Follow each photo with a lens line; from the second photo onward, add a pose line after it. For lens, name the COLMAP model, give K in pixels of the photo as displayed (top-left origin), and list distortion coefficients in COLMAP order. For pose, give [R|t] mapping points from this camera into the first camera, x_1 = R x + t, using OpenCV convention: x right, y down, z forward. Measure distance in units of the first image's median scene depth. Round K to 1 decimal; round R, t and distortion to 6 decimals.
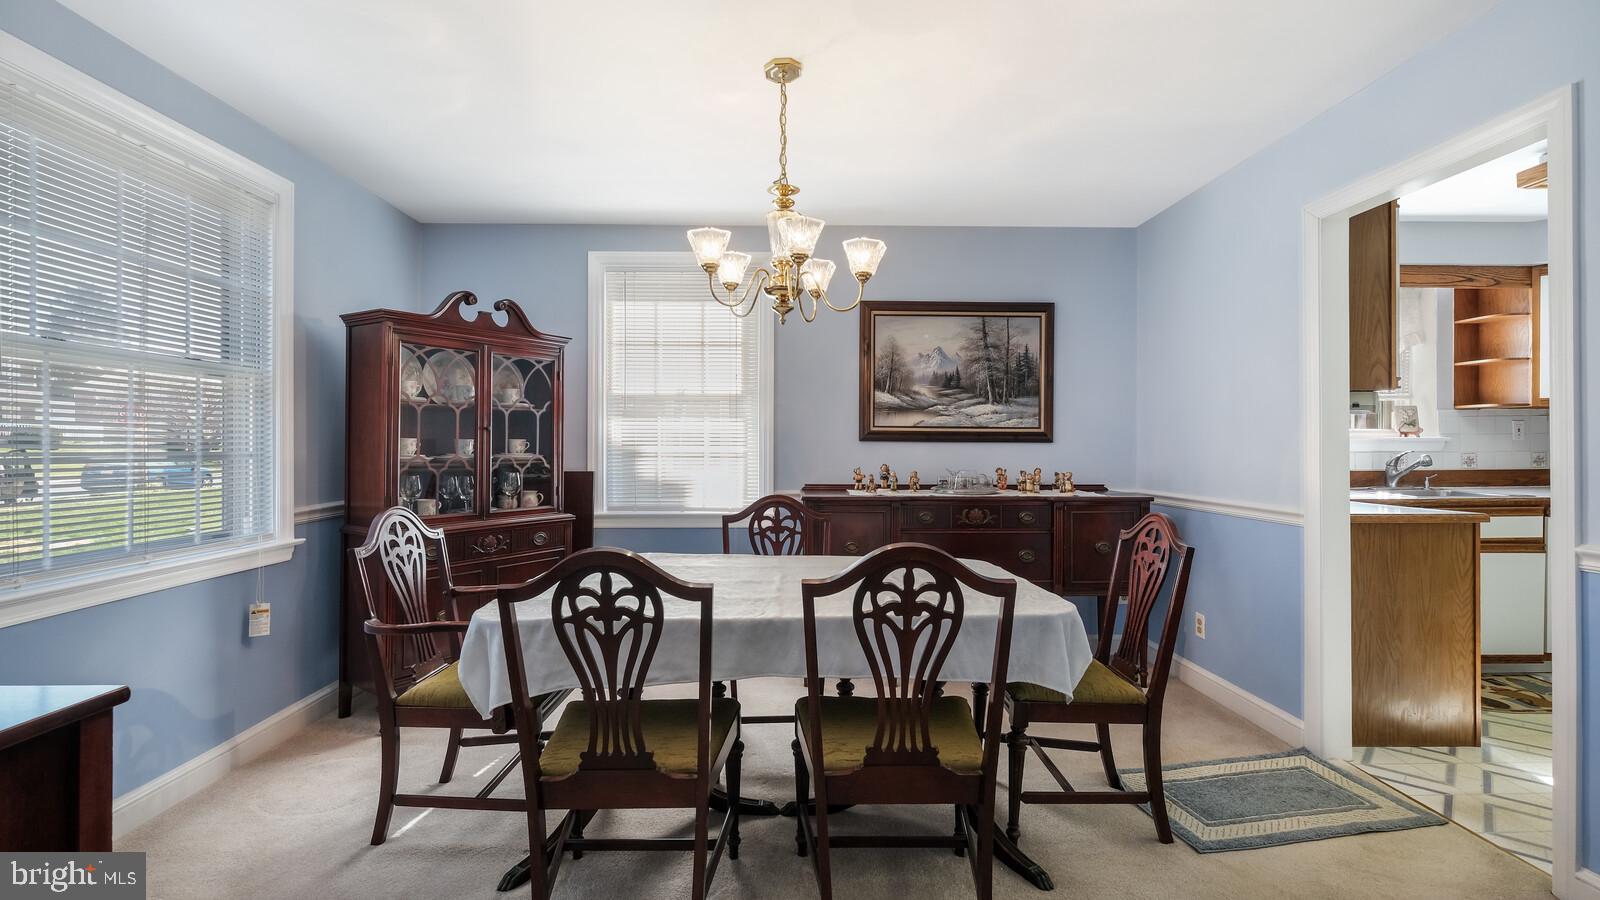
lens RADIAL K [[720.6, 0, 793.8], [0, 720.6, 443.4], [0, 0, 1]] dist [-0.000374, -0.000064]
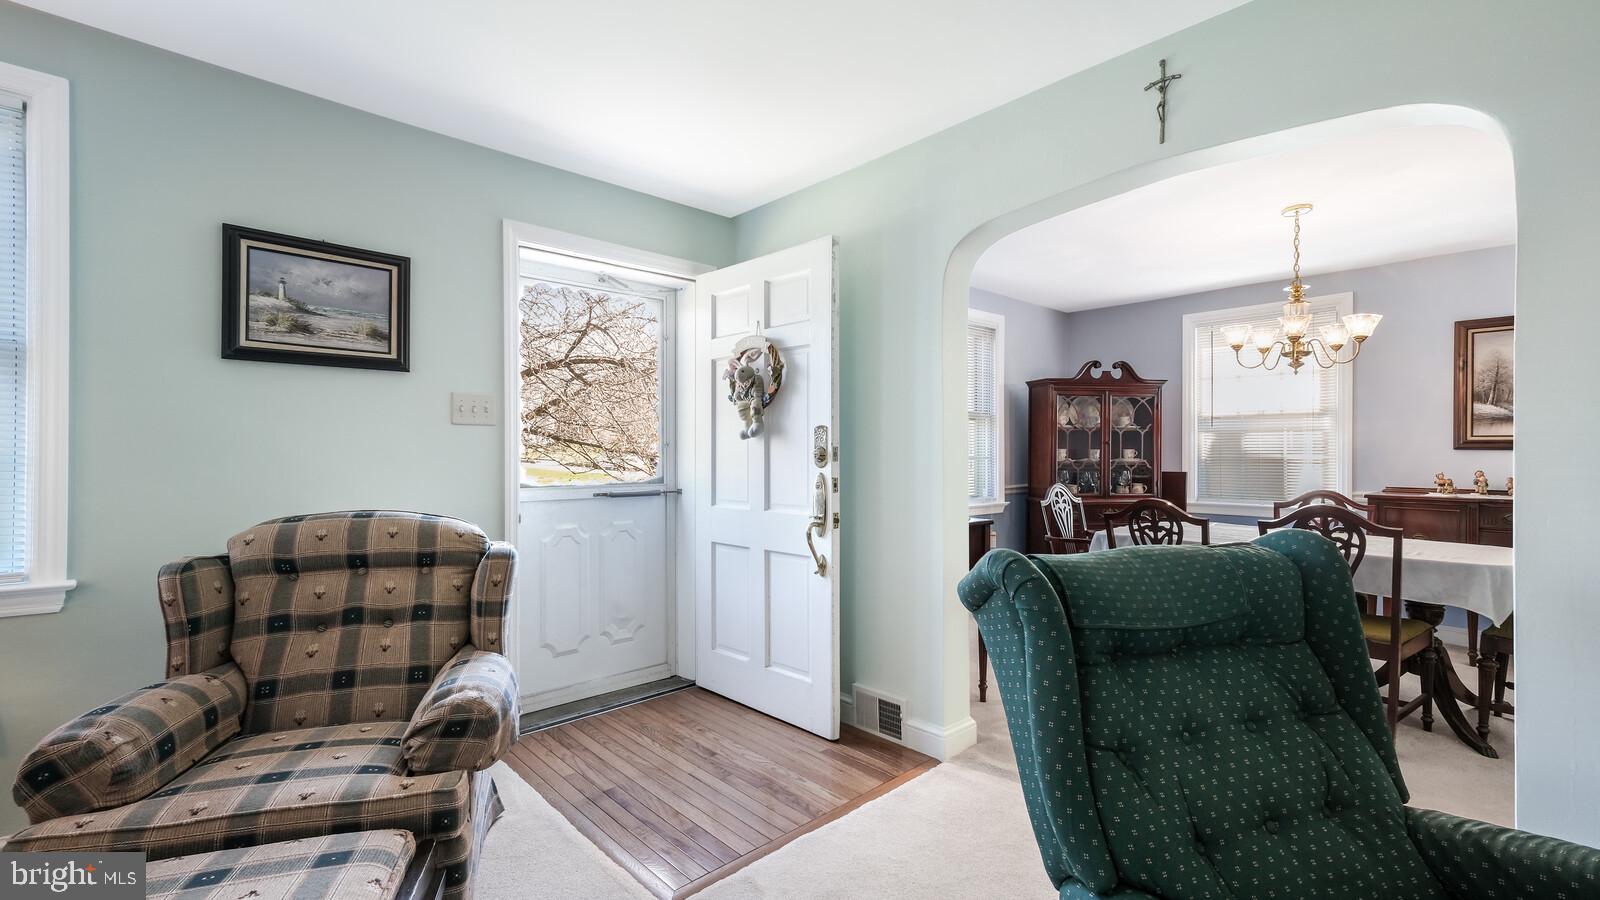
lens RADIAL K [[682.8, 0, 800.0], [0, 682.8, 450.0], [0, 0, 1]] dist [0.019047, 0.000173]
pose [[0.665256, -0.003530, -0.746607, 0.240422], [-0.000379, 0.999987, -0.005066, 0.003389], [0.746615, 0.003653, 0.665246, -0.492690]]
